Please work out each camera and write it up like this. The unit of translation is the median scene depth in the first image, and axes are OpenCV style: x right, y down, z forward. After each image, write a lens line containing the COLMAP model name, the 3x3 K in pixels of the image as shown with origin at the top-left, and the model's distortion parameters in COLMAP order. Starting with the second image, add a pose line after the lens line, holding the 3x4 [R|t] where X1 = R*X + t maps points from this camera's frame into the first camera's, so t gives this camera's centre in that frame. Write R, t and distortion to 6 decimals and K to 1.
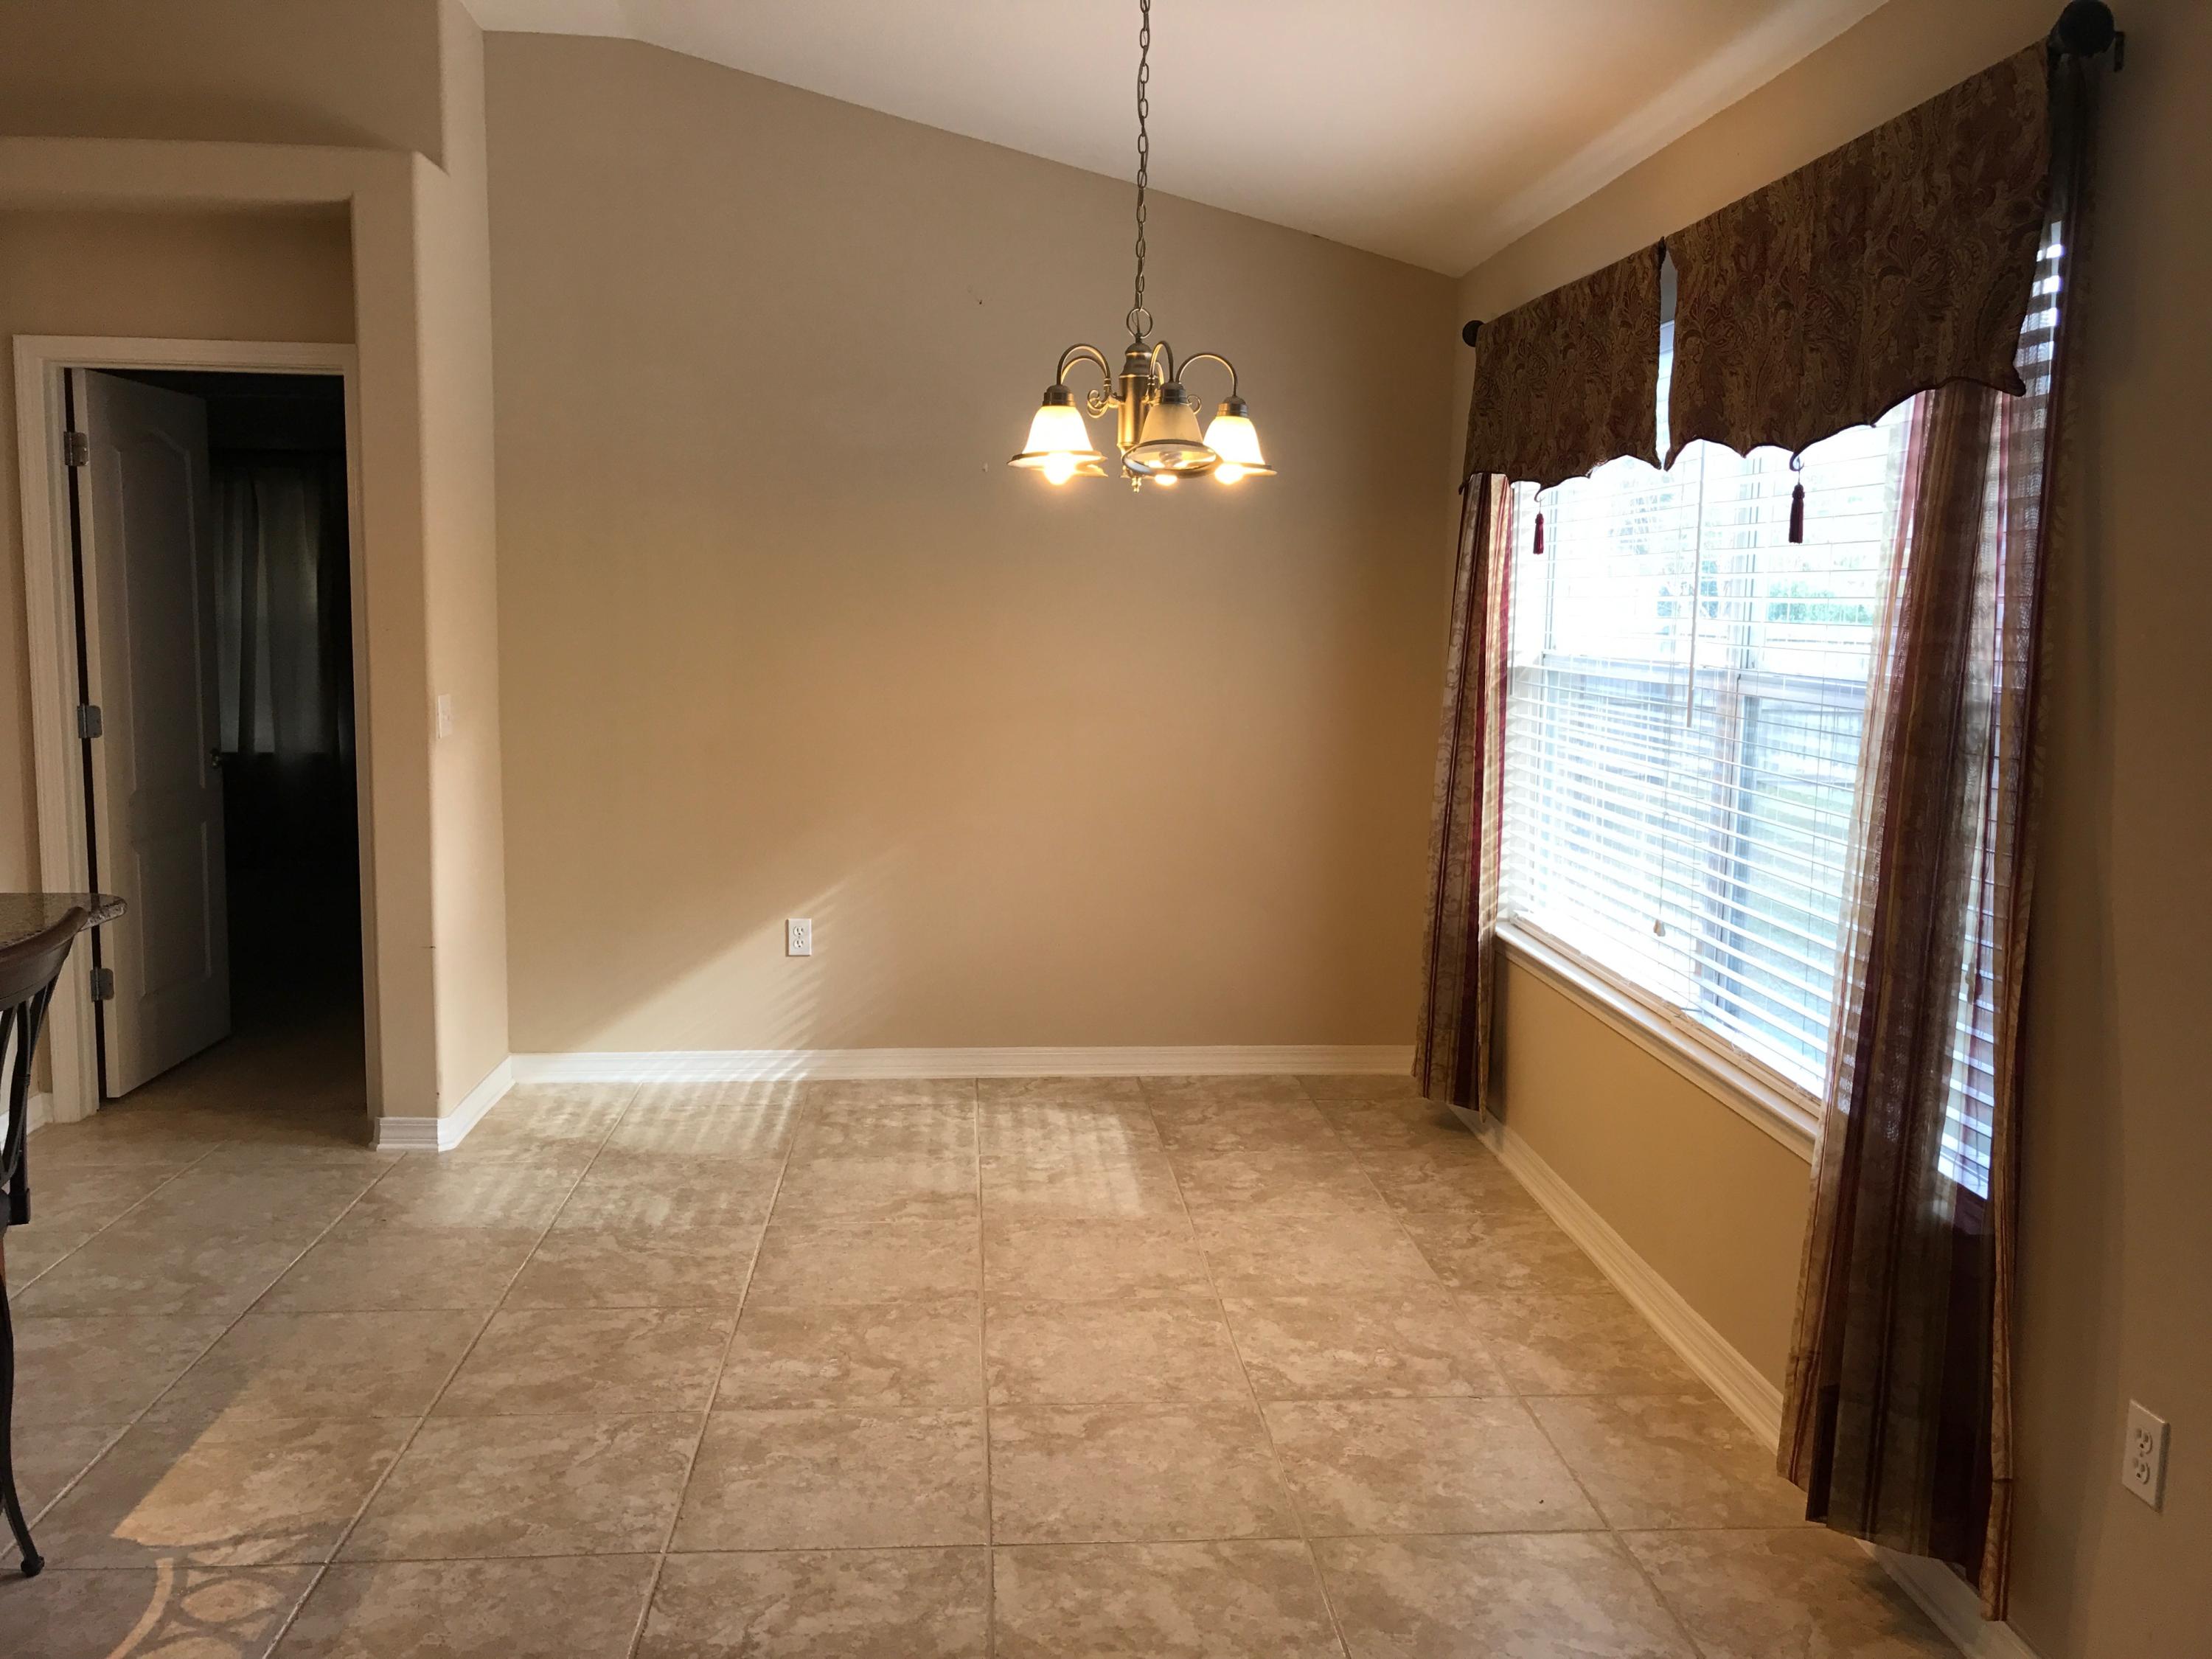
lens RADIAL K [[1804.5, 0, 1107.7], [0, 1804.5, 827.7], [0, 0, 1]] dist [0.004645, 0.017730]
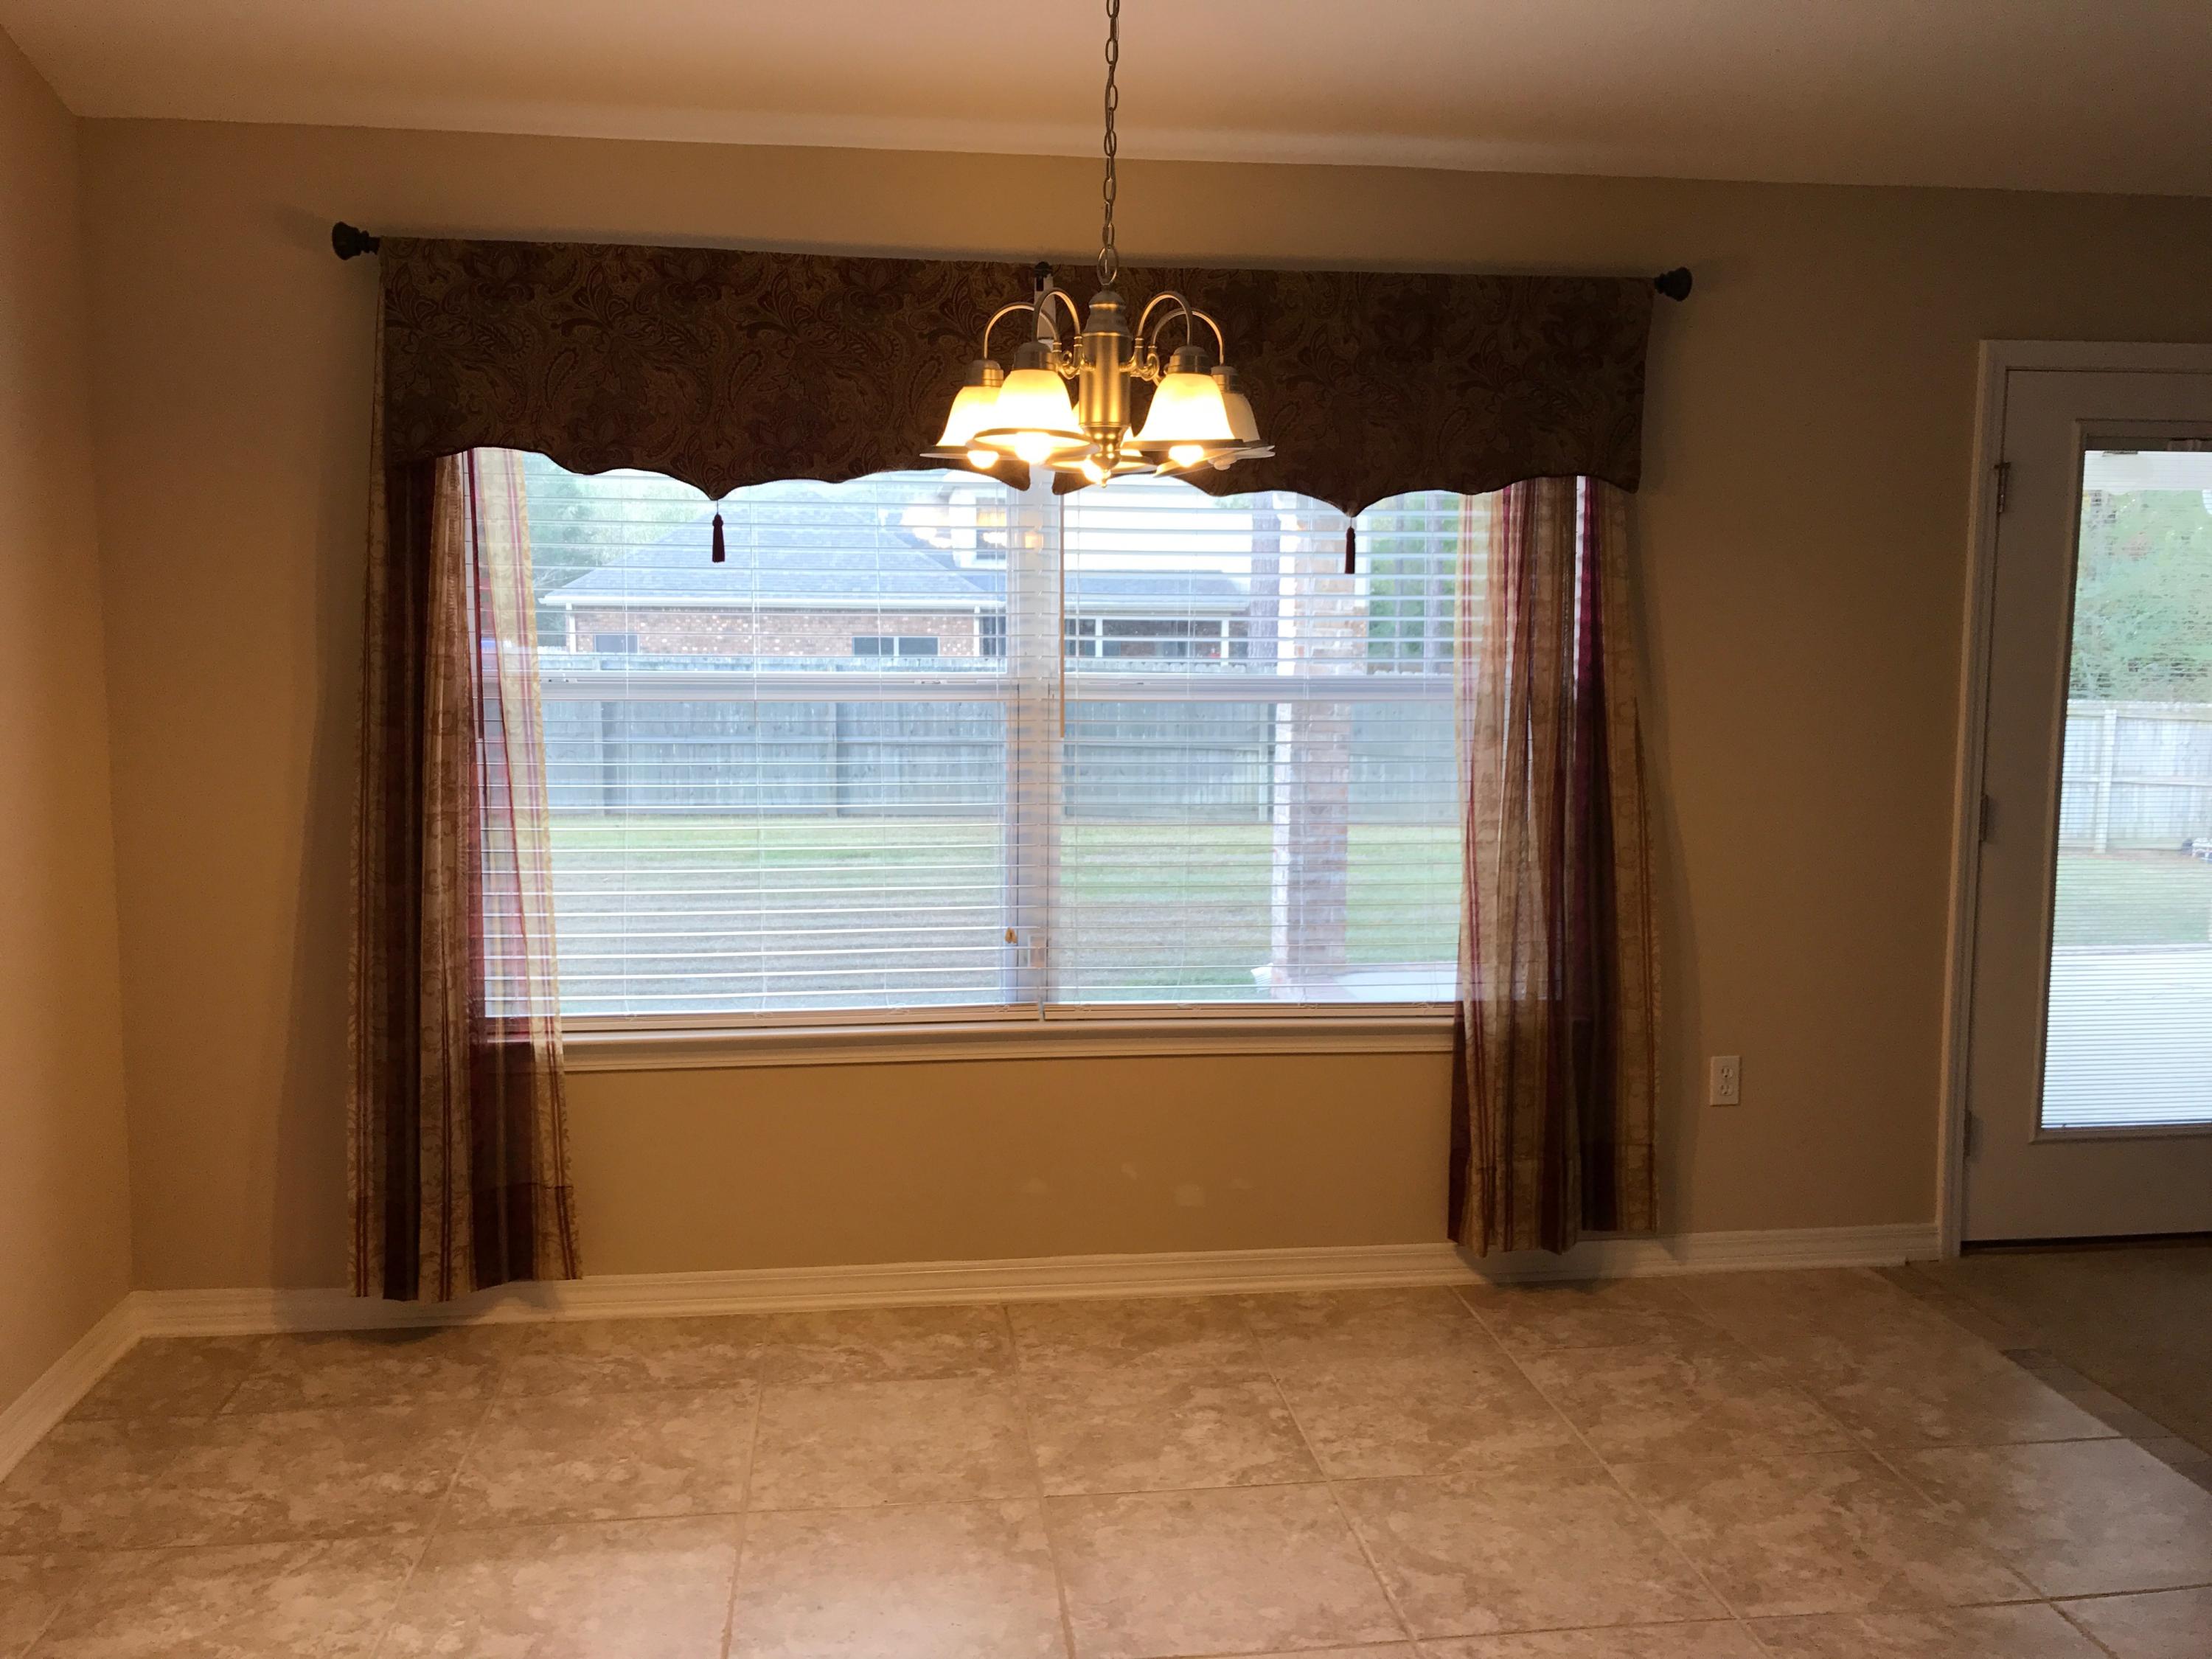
lens RADIAL K [[1804.5, 0, 1107.1], [0, 1804.5, 829.8], [0, 0, 1]] dist [0.004645, 0.017730]
pose [[-0.040497, -0.138796, 0.989493, -0.686030], [0.121822, 0.982231, 0.142763, -0.140805], [-0.991725, 0.126324, -0.022869, 0.942443]]
